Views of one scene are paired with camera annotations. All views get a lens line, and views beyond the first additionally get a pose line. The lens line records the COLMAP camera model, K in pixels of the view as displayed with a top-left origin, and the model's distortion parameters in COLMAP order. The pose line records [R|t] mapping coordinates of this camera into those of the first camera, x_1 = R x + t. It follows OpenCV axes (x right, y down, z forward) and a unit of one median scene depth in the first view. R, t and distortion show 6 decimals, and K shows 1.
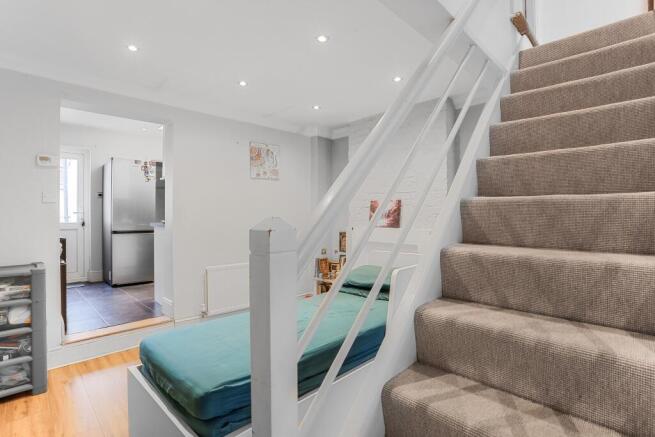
lens RADIAL K [[335.0, 0, 328.0], [0, 335.0, 218.3], [0, 0, 1]] dist [-0.041399, 0.016525]
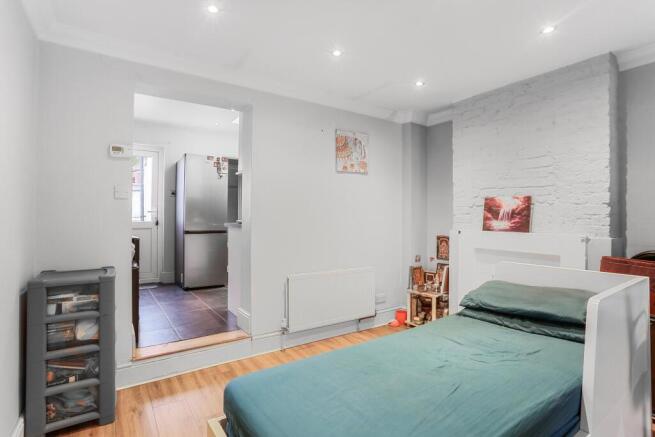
lens RADIAL K [[335.0, 0, 331.4], [0, 335.0, 215.8], [0, 0, 1]] dist [-0.041399, 0.016525]
pose [[0.987531, 0.005810, -0.157316, -0.108681], [-0.007287, 0.999935, -0.008816, 0.000407], [0.157254, 0.009852, 0.987509, 0.152511]]
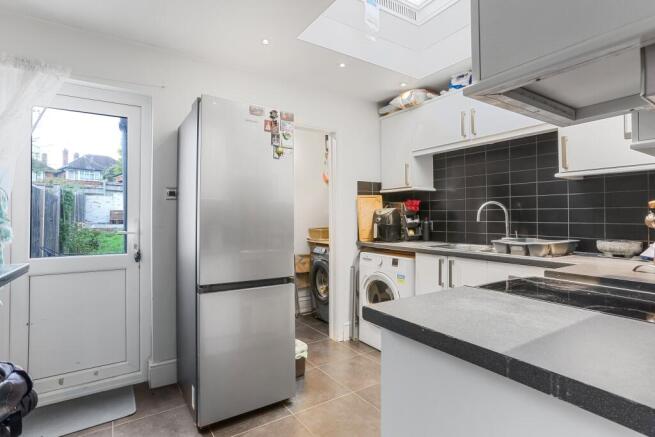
lens RADIAL K [[335.0, 0, 329.9], [0, 335.0, 215.5], [0, 0, 1]] dist [-0.041399, 0.016525]
pose [[0.986567, -0.006314, -0.163237, -0.544234], [0.002302, 0.999691, -0.024756, -0.038277], [0.163343, 0.024048, 0.986276, 0.791055]]
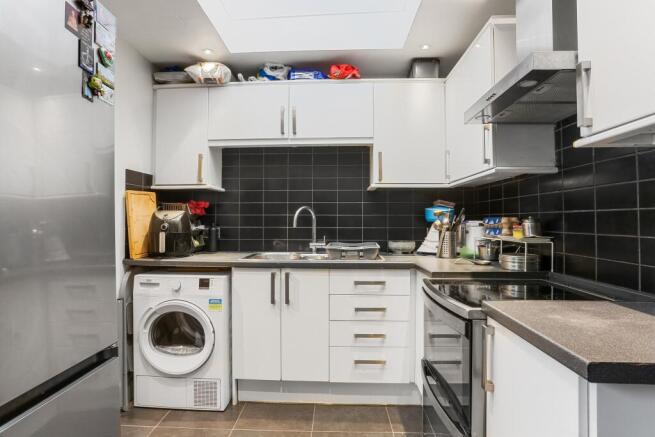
lens RADIAL K [[335.0, 0, 326.3], [0, 335.0, 216.1], [0, 0, 1]] dist [-0.041399, 0.016525]
pose [[0.724704, 0.005168, 0.689041, -0.762467], [0.018997, 0.999442, -0.027476, -0.045213], [-0.688799, 0.033002, 0.724201, 1.013550]]
